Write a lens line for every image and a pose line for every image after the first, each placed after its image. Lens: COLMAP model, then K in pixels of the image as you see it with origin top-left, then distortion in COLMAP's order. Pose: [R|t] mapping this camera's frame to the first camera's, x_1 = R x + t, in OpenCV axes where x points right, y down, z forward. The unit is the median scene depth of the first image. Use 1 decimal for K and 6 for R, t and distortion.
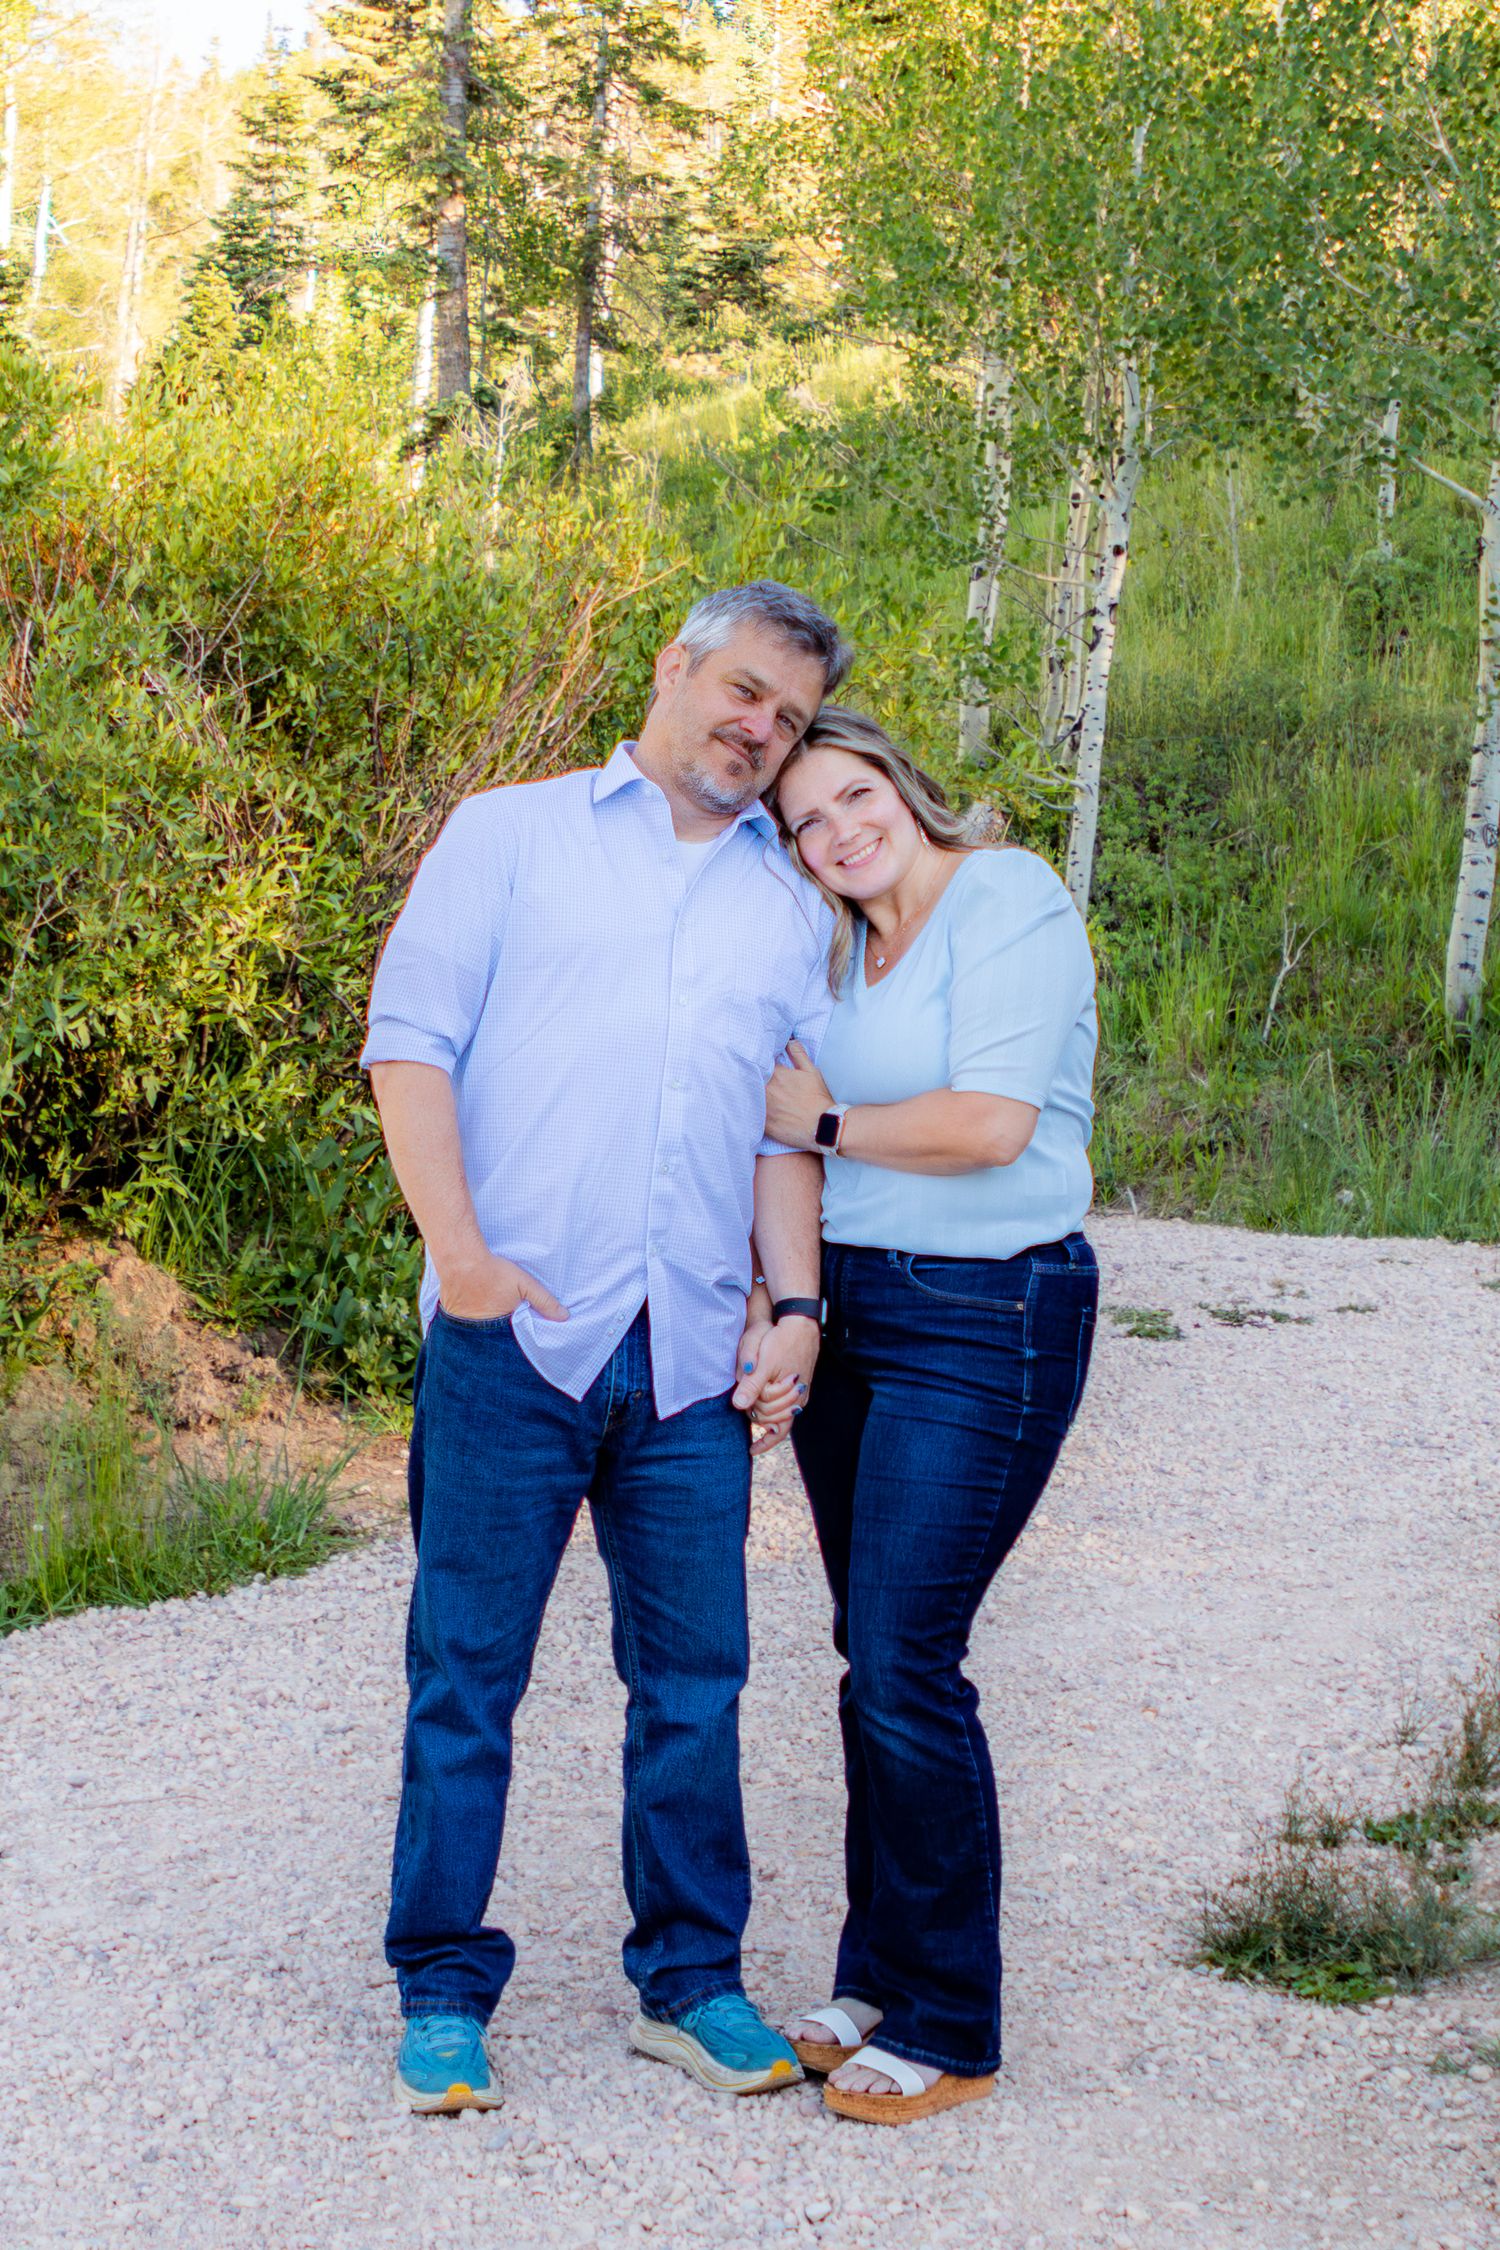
lens RADIAL K [[3701.1, 0, 756.9], [0, 3701.1, 944.9], [0, 0, 1]] dist [-0.014124, 0.056532]
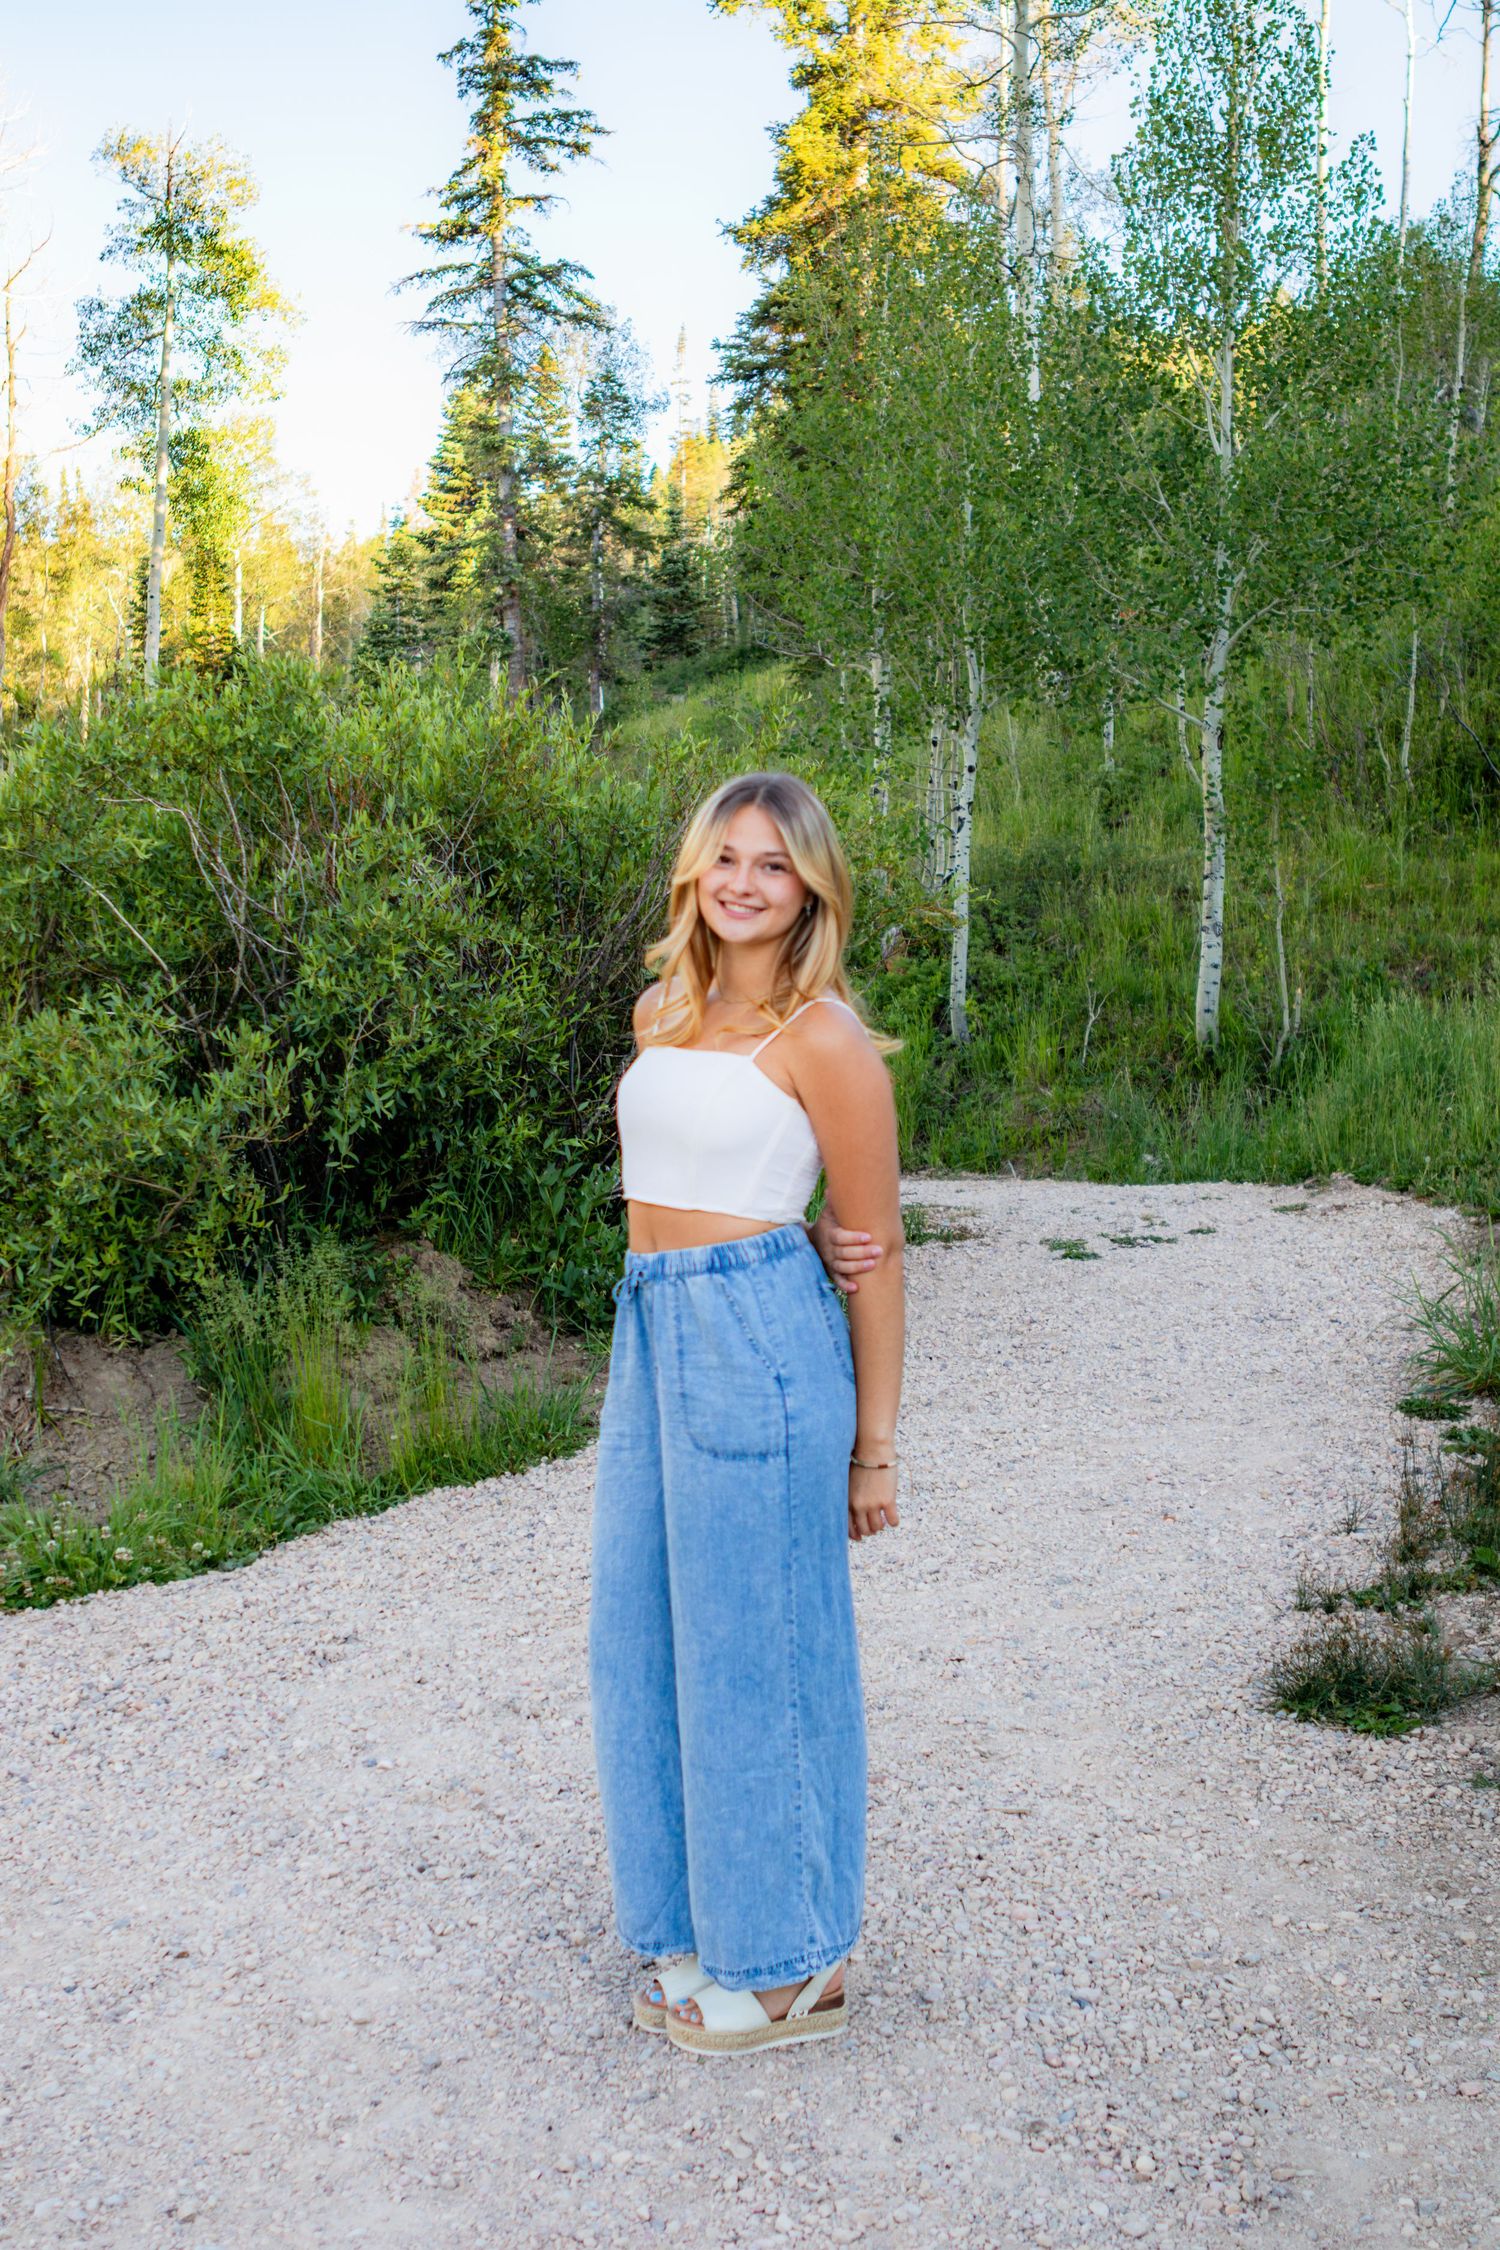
lens RADIAL K [[2168.0, 0, 736.7], [0, 2168.0, 1090.3], [0, 0, 1]] dist [-0.006146, 0.008654]
pose [[0.997965, -0.063106, 0.009088, -0.045594], [0.062821, 0.997609, 0.028808, 0.000160], [-0.010885, -0.028178, 0.999544, 0.099446]]
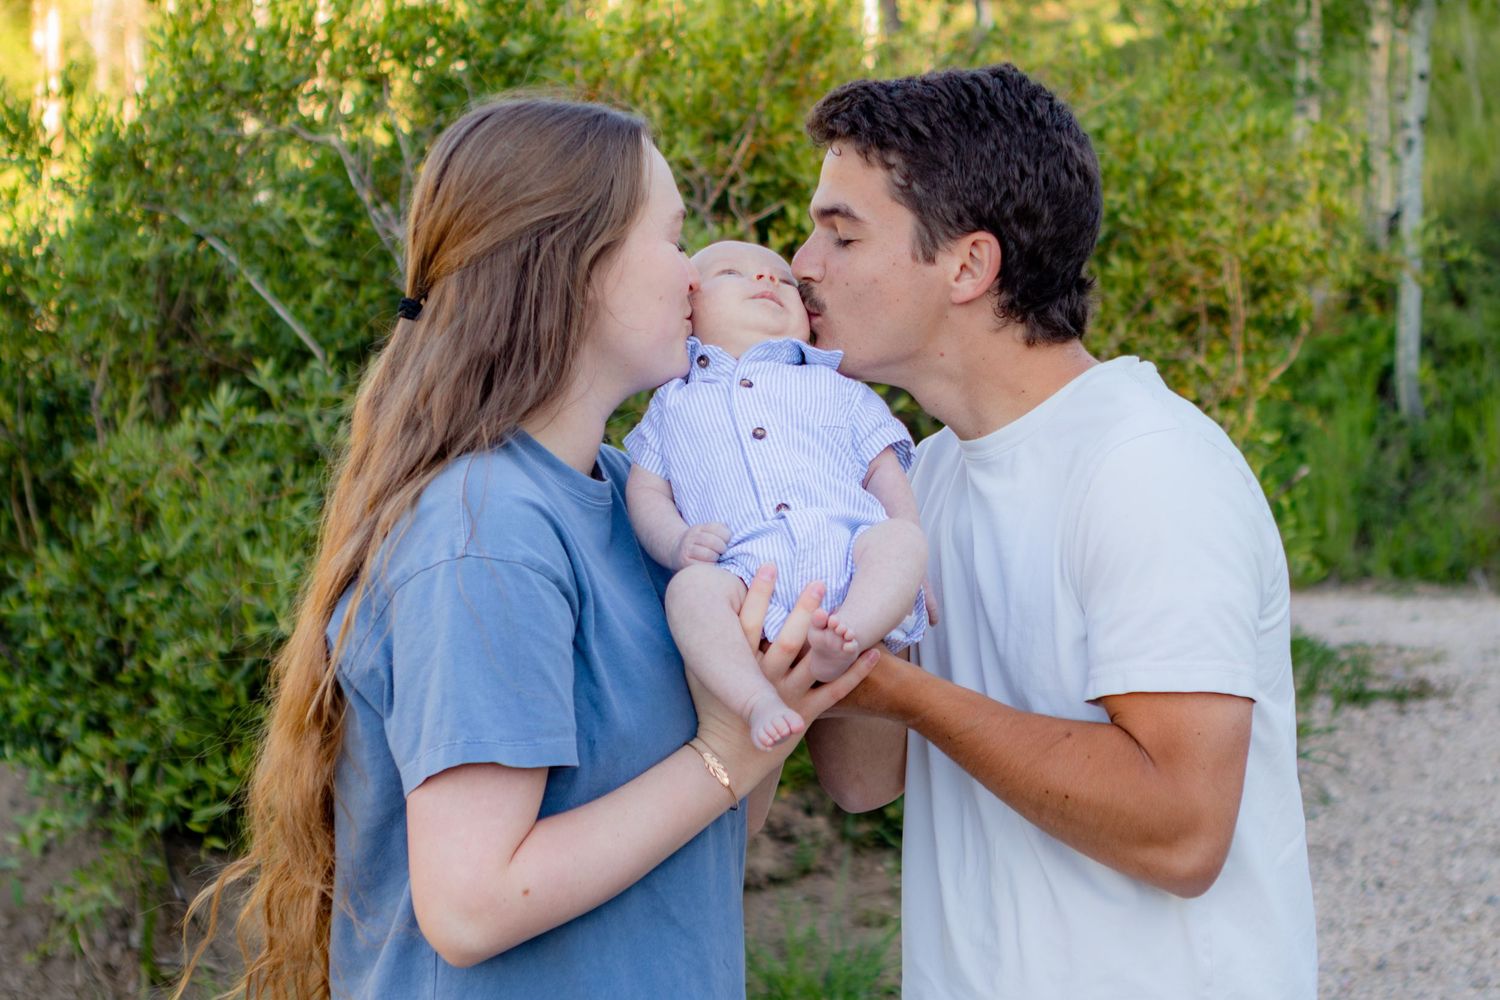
lens RADIAL K [[2434.9, 0, 834.2], [0, 2434.9, 499.7], [0, 0, 1]] dist [-0.045442, -0.015067]
pose [[0.990103, -0.072699, -0.120044, -0.030389], [0.077378, 0.996395, 0.034781, -0.009063], [0.117083, -0.043726, 0.992159, 0.264135]]
